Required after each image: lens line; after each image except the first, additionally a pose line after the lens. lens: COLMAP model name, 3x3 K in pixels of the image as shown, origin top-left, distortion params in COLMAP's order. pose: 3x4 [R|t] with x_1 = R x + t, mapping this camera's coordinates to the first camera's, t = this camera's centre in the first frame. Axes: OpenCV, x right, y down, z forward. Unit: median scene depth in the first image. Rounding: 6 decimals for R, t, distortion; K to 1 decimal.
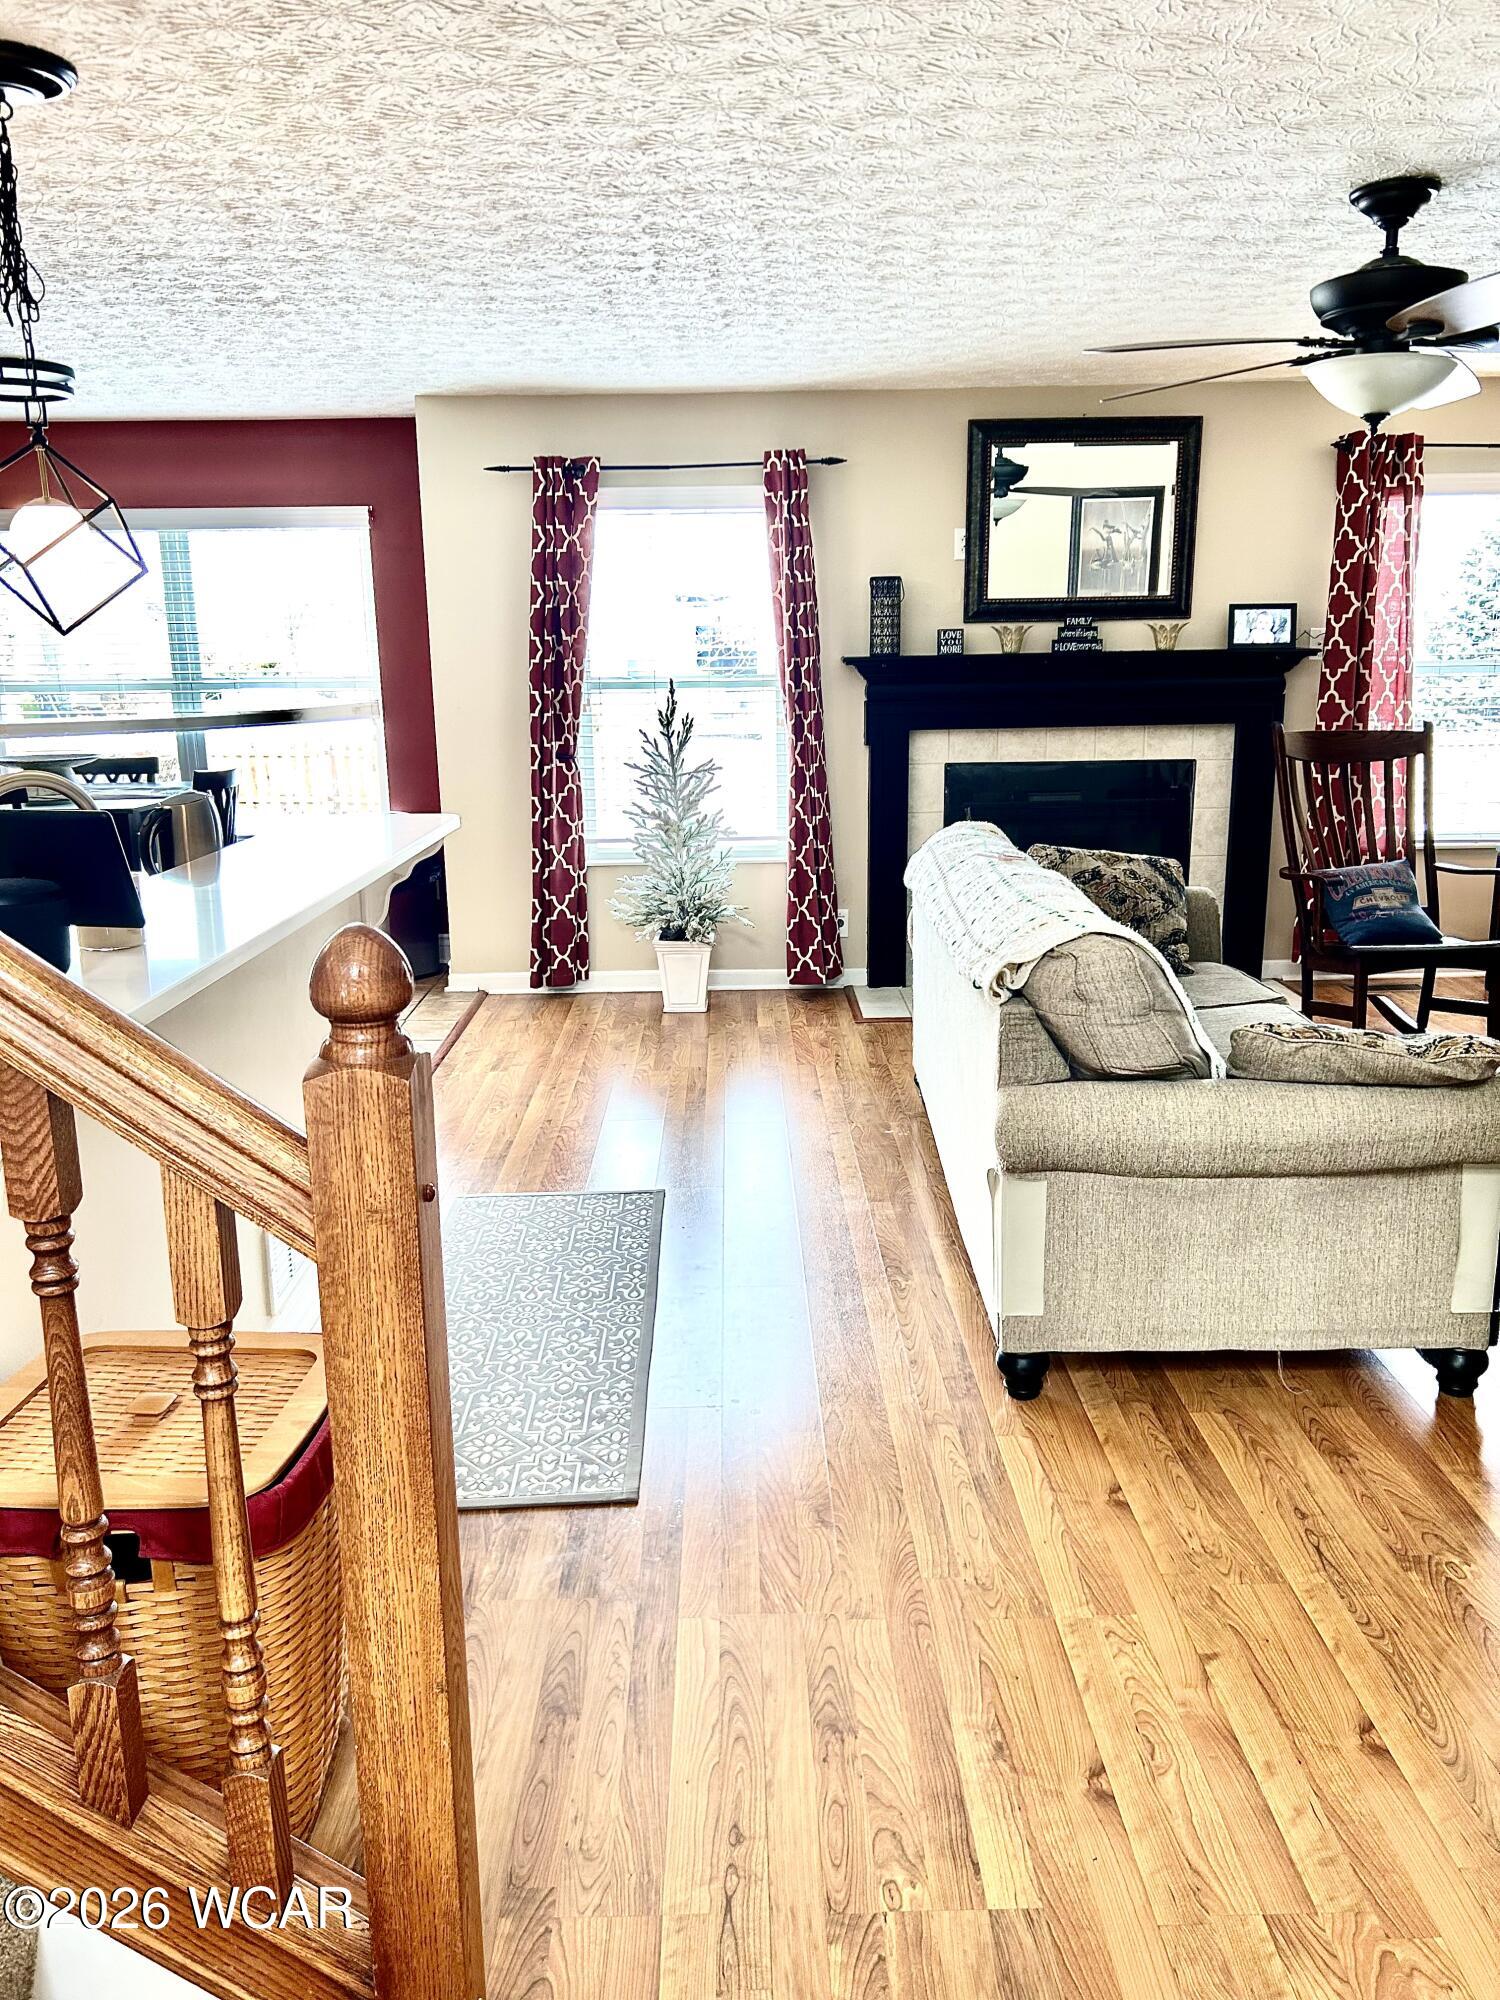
lens RADIAL K [[1494.4, 0, 761.9], [0, 1494.4, 953.1], [0, 0, 1]] dist [0.042302, -0.050634]
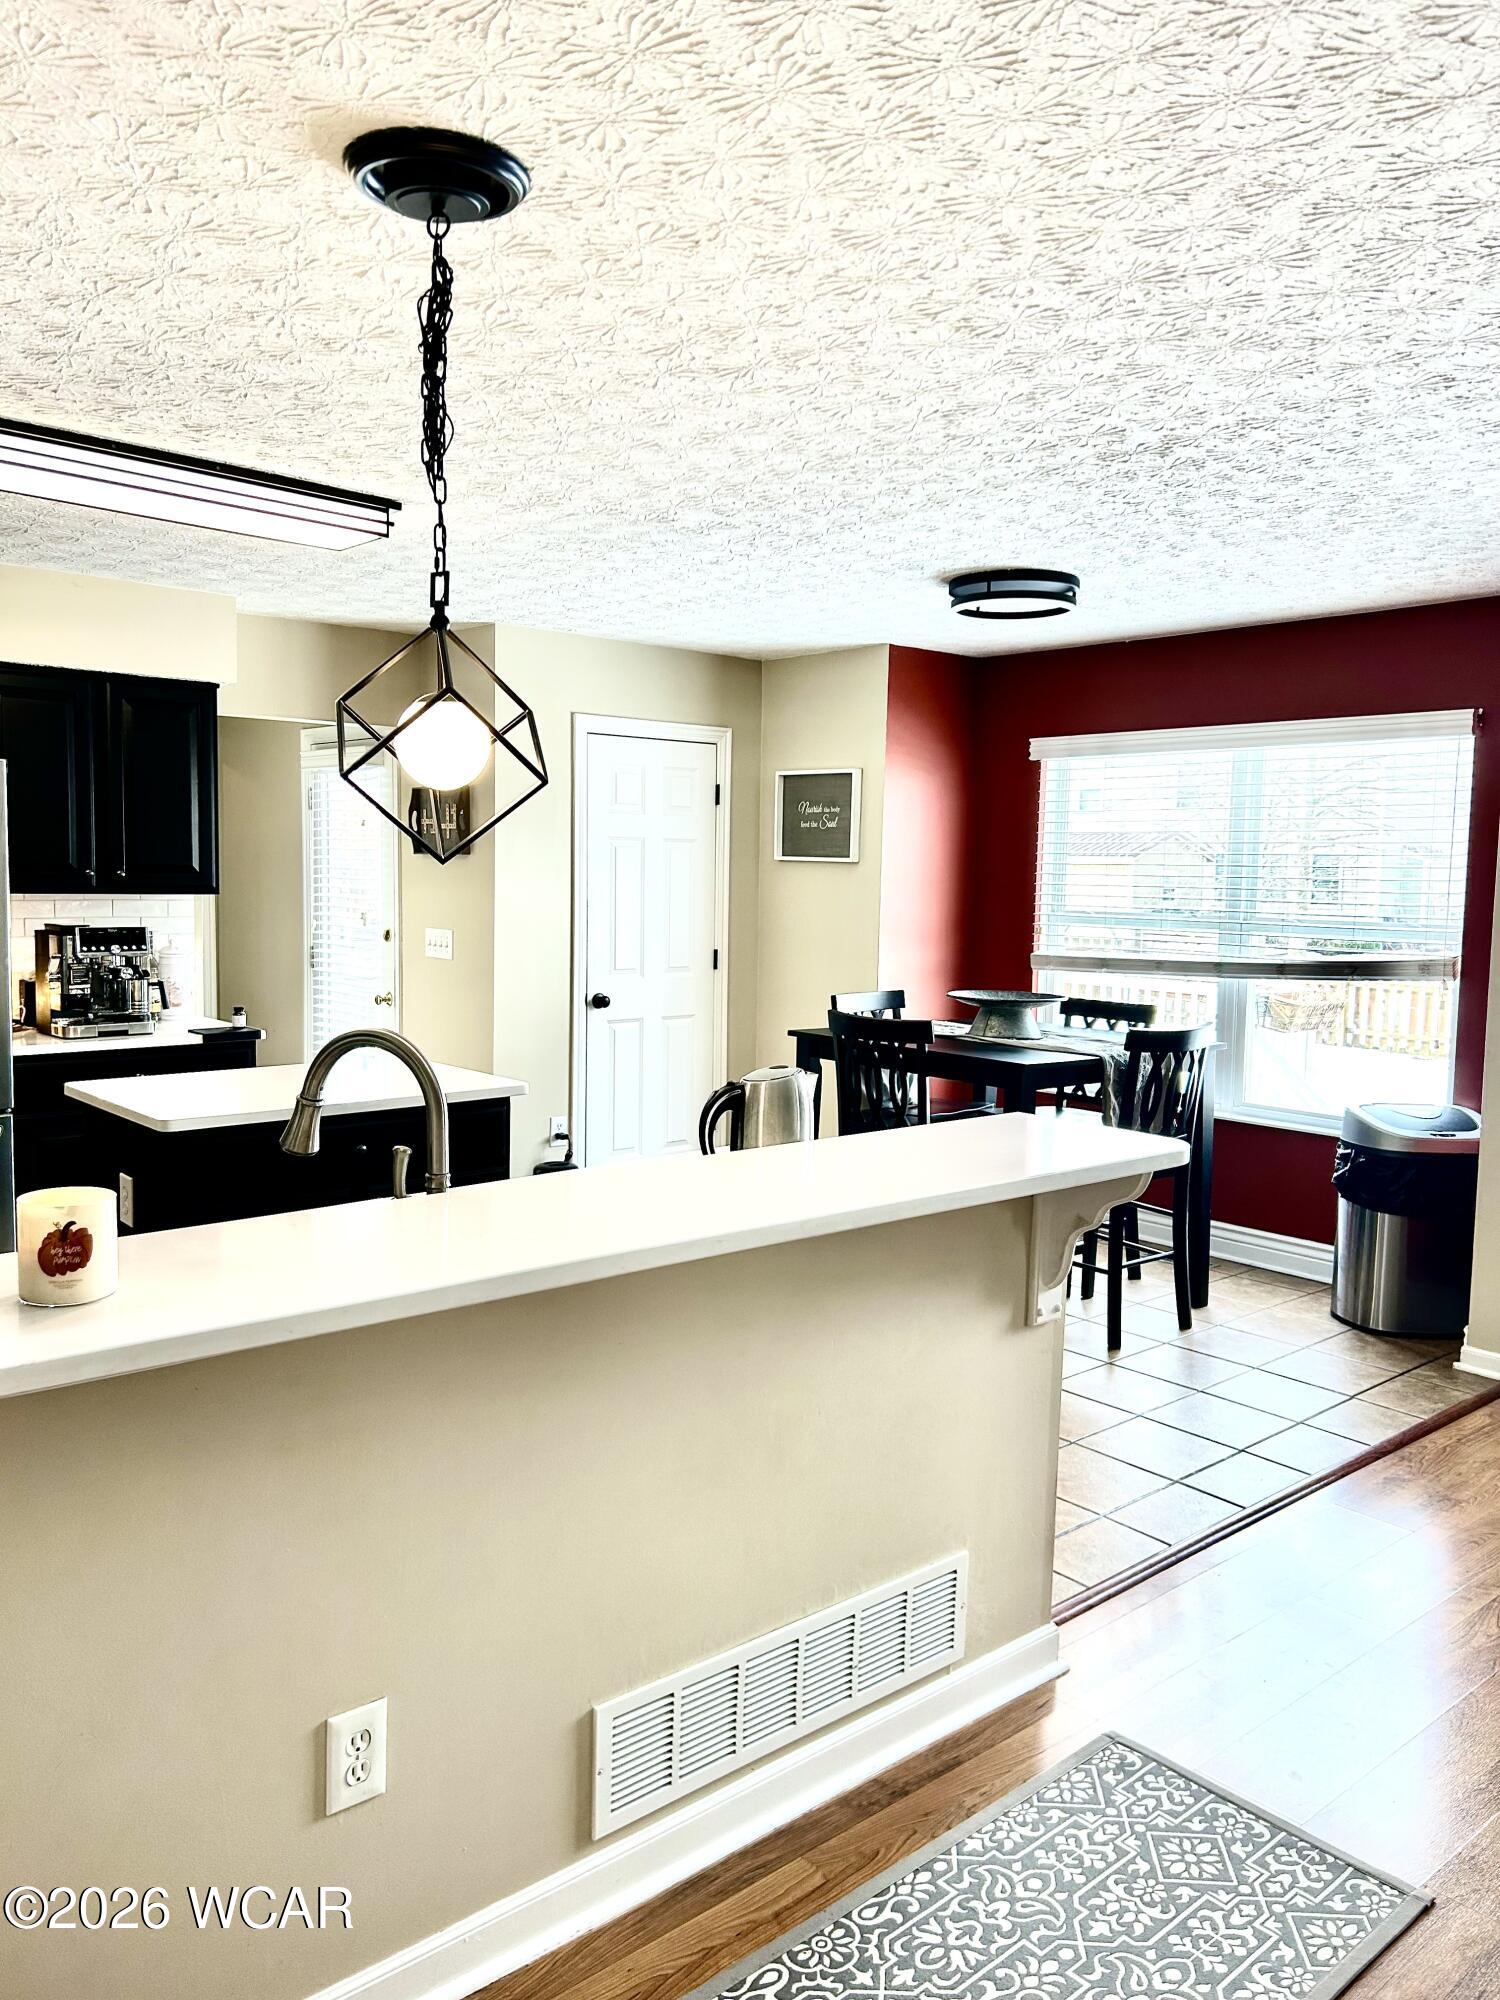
lens RADIAL K [[1494.4, 0, 746.5], [0, 1494.4, 990.5], [0, 0, 1]] dist [0.042302, -0.050634]
pose [[0.643123, 0.088148, -0.760672, 0.100858], [-0.182603, 0.982350, -0.040548, -0.060344], [0.743673, 0.164978, 0.647868, 0.262426]]
